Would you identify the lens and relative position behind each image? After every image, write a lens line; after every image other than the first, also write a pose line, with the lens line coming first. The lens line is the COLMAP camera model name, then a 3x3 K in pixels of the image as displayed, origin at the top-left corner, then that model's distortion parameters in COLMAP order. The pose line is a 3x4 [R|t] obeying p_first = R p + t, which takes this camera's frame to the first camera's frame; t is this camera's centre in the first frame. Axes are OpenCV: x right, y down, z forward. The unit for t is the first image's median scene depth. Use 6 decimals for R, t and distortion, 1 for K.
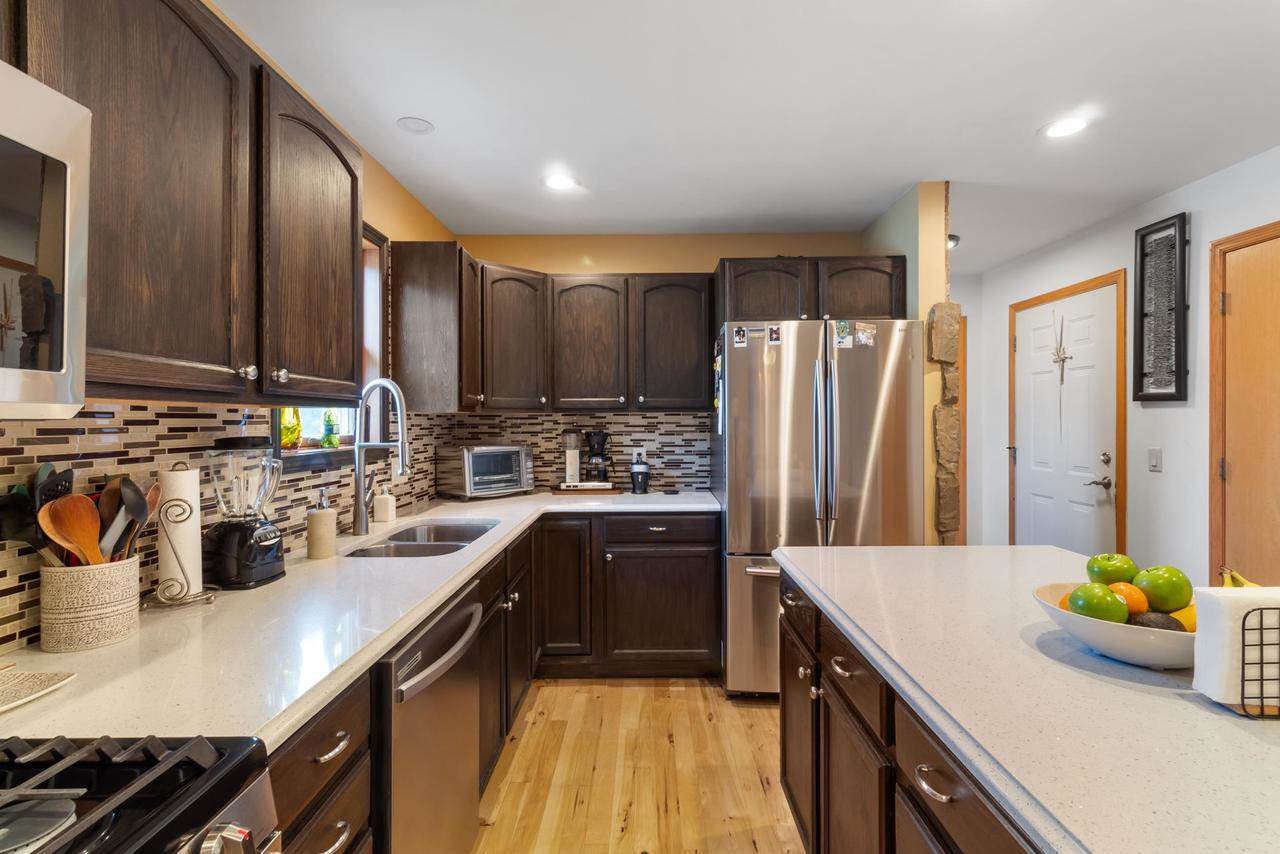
lens RADIAL K [[604.8, 0, 641.6], [0, 604.8, 428.1], [0, 0, 1]] dist [0.002671, 0.000491]
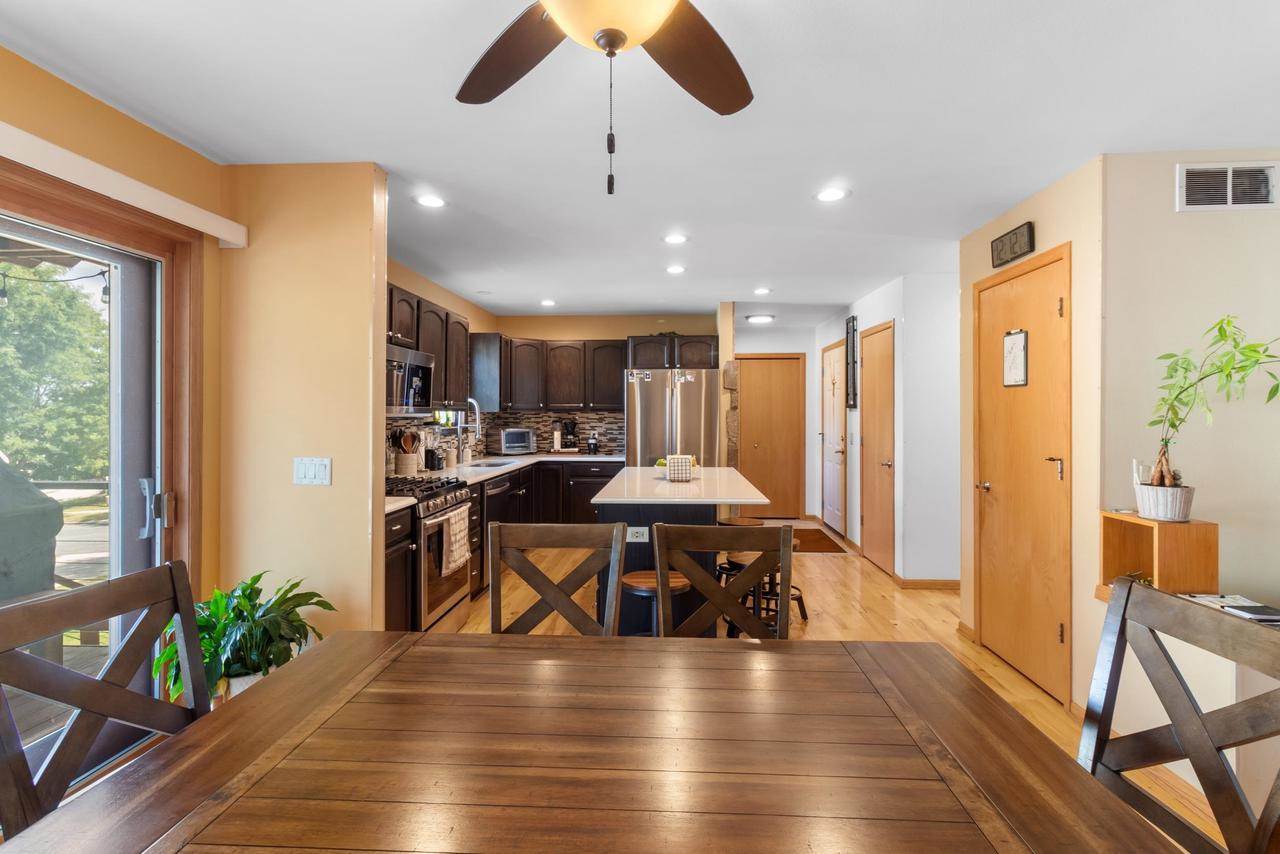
lens RADIAL K [[604.8, 0, 642.3], [0, 604.8, 422.0], [0, 0, 1]] dist [0.002671, 0.000491]
pose [[0.999139, 0.007152, -0.040858, 0.233449], [-0.007139, 0.999974, 0.000454, 0.004198], [0.040860, -0.000162, 0.999165, -0.901548]]
